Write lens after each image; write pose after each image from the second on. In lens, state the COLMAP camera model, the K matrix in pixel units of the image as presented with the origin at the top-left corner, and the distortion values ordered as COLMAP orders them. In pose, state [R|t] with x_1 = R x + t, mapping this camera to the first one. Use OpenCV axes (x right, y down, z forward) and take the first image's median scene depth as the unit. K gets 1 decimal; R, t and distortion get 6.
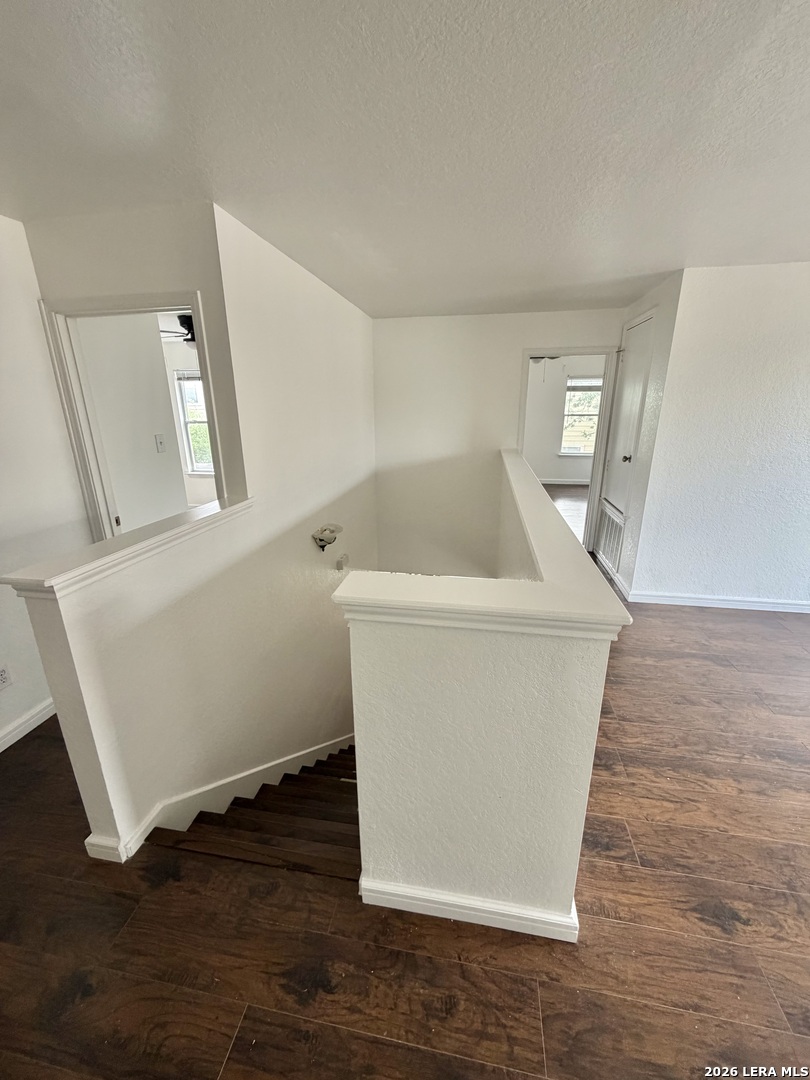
lens RADIAL K [[430.9, 0, 404.3], [0, 430.9, 536.2], [0, 0, 1]] dist [0.000870, 0.000047]
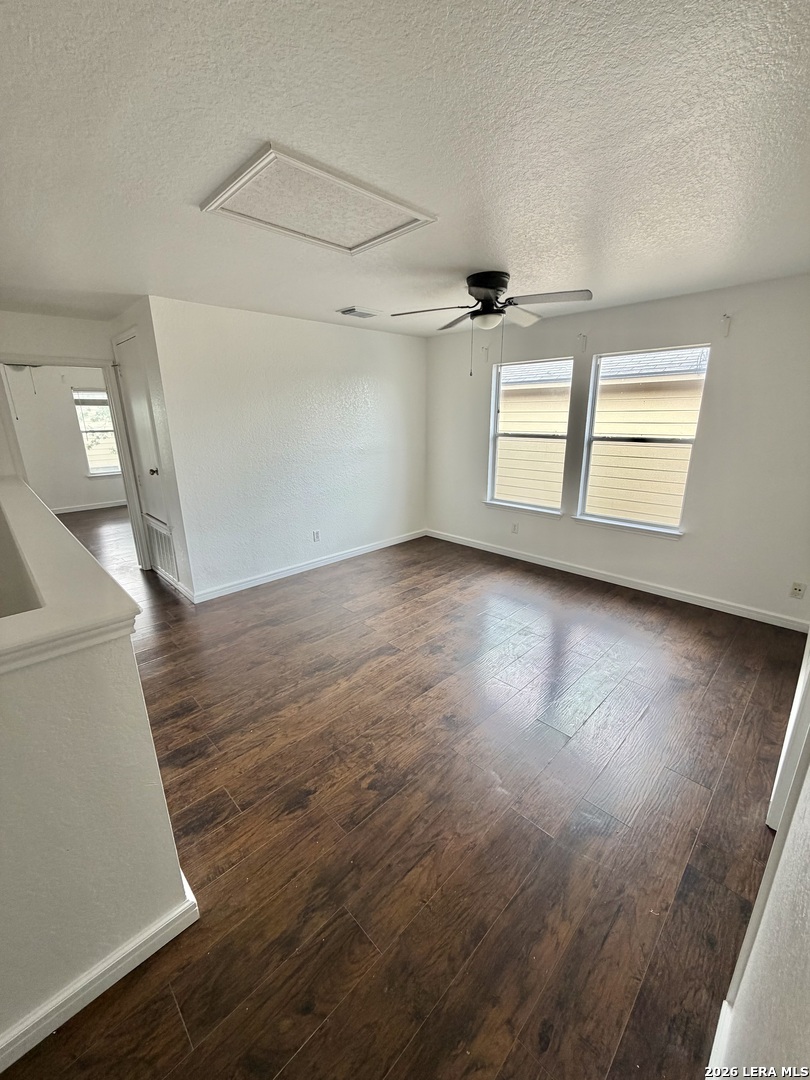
lens RADIAL K [[430.9, 0, 404.3], [0, 430.9, 536.2], [0, 0, 1]] dist [0.000870, 0.000047]
pose [[0.577283, -0.223713, 0.785300, 0.039195], [0.248498, 0.964252, 0.092019, 0.036416], [-0.777813, 0.142025, 0.612239, -0.112263]]
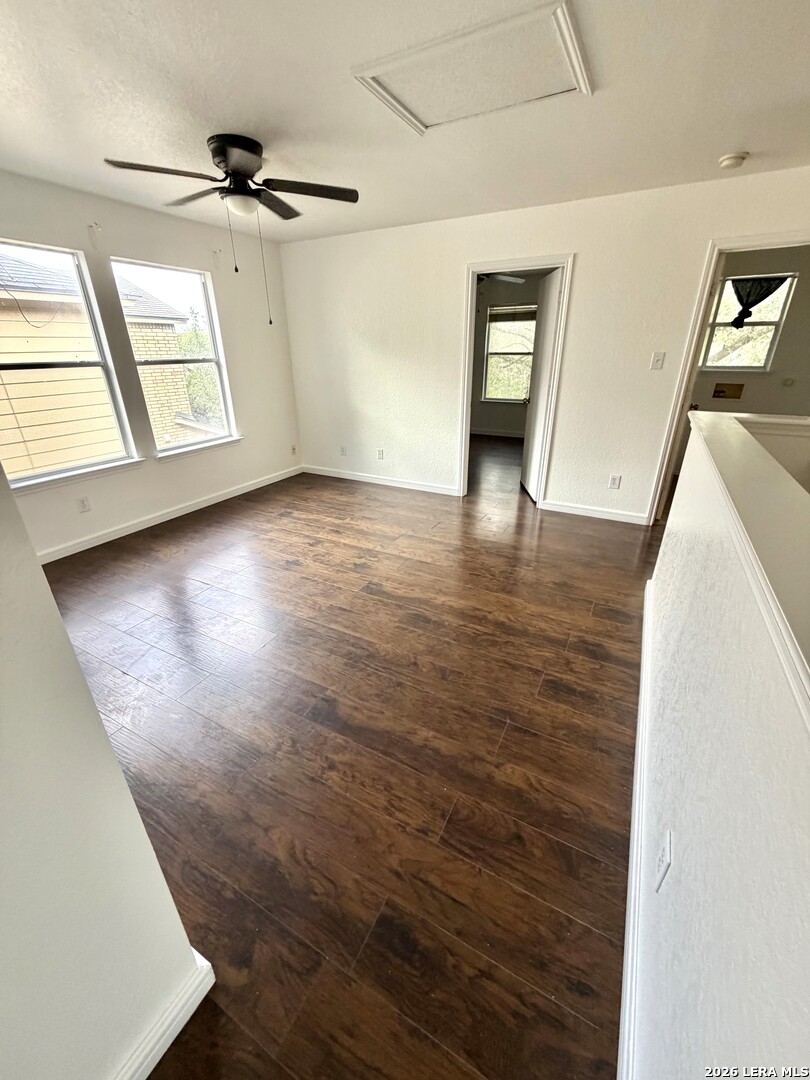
lens RADIAL K [[430.9, 0, 404.3], [0, 430.9, 536.2], [0, 0, 1]] dist [0.000870, 0.000047]
pose [[-0.949549, -0.110904, 0.293355, 0.562524], [0.109135, 0.760076, 0.640605, -0.433935], [-0.294018, 0.640301, -0.709625, 1.617796]]
